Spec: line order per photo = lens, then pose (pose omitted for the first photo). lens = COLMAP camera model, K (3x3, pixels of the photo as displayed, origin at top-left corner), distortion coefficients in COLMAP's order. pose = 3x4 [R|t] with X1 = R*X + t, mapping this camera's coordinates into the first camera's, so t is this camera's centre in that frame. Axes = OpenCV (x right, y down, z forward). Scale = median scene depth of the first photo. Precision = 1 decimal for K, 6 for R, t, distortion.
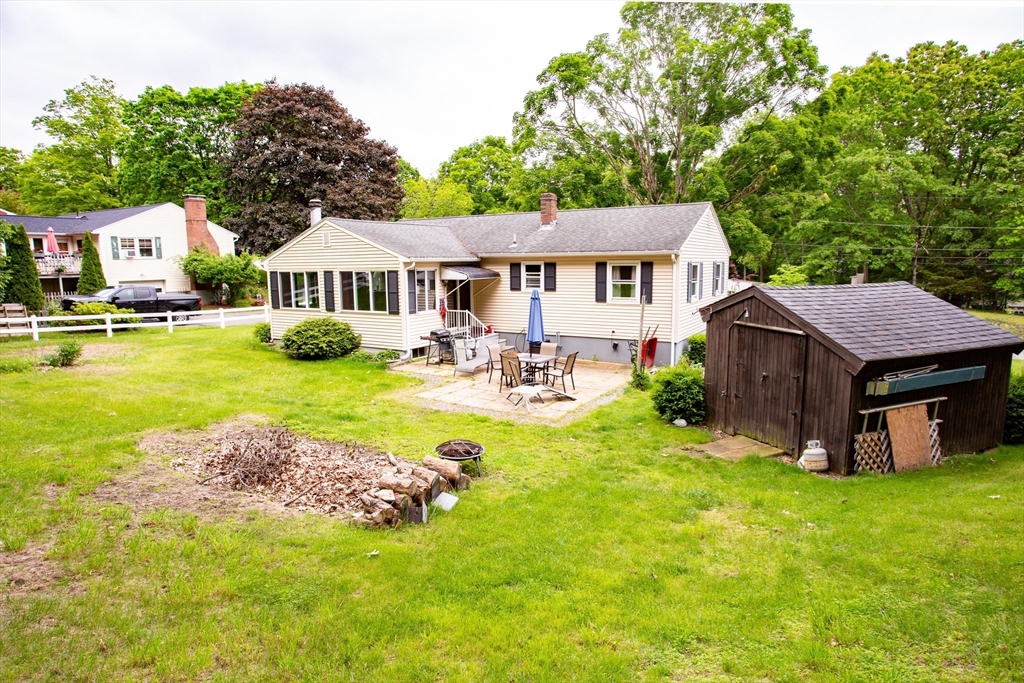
lens RADIAL K [[584.2, 0, 509.6], [0, 584.2, 339.7], [0, 0, 1]] dist [-0.042653, 0.017386]
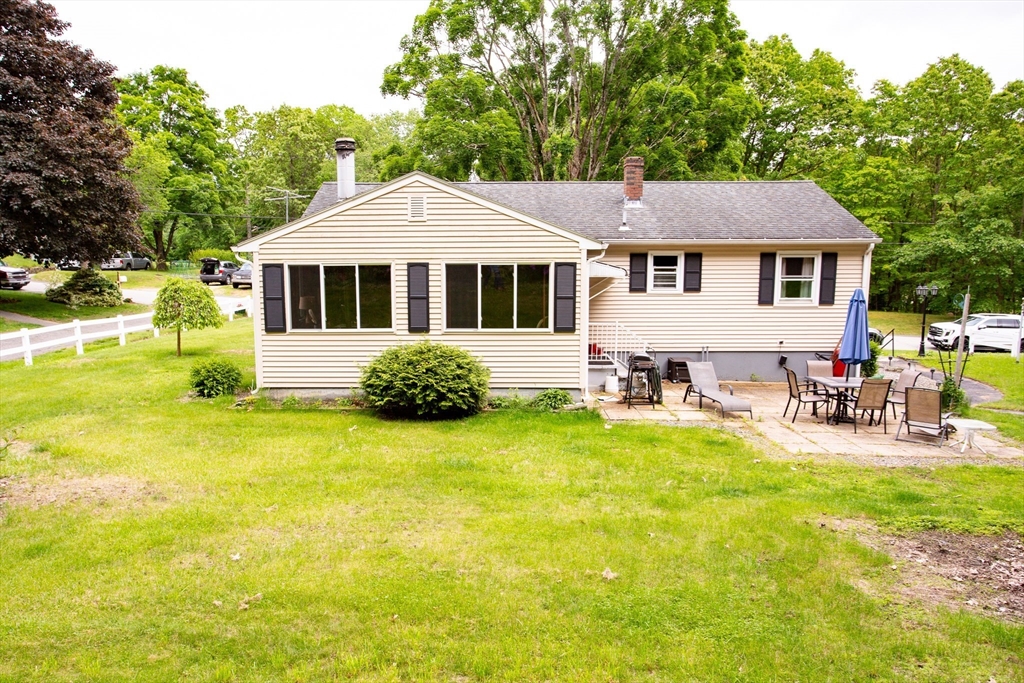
lens RADIAL K [[732.6, 0, 509.8], [0, 732.6, 365.7], [0, 0, 1]] dist [0.001281, 0.008094]
pose [[0.870466, -0.065845, 0.487805, -0.803959], [0.057832, 0.997830, 0.031490, -0.044969], [-0.488820, 0.000800, 0.872385, 0.423675]]
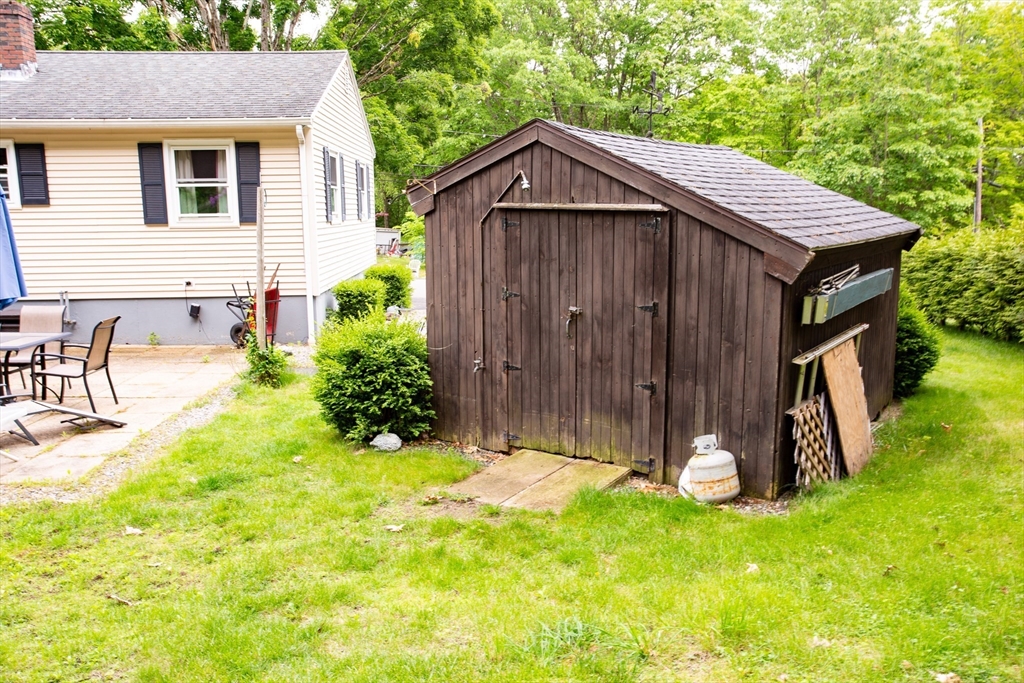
lens RADIAL K [[841.8, 0, 514.2], [0, 841.8, 338.8], [0, 0, 1]] dist [-0.013889, 0.046828]
pose [[0.838436, -0.083001, 0.538643, 0.025290], [0.075139, 0.996501, 0.036595, 0.037021], [-0.539796, 0.009790, 0.841739, 0.314809]]
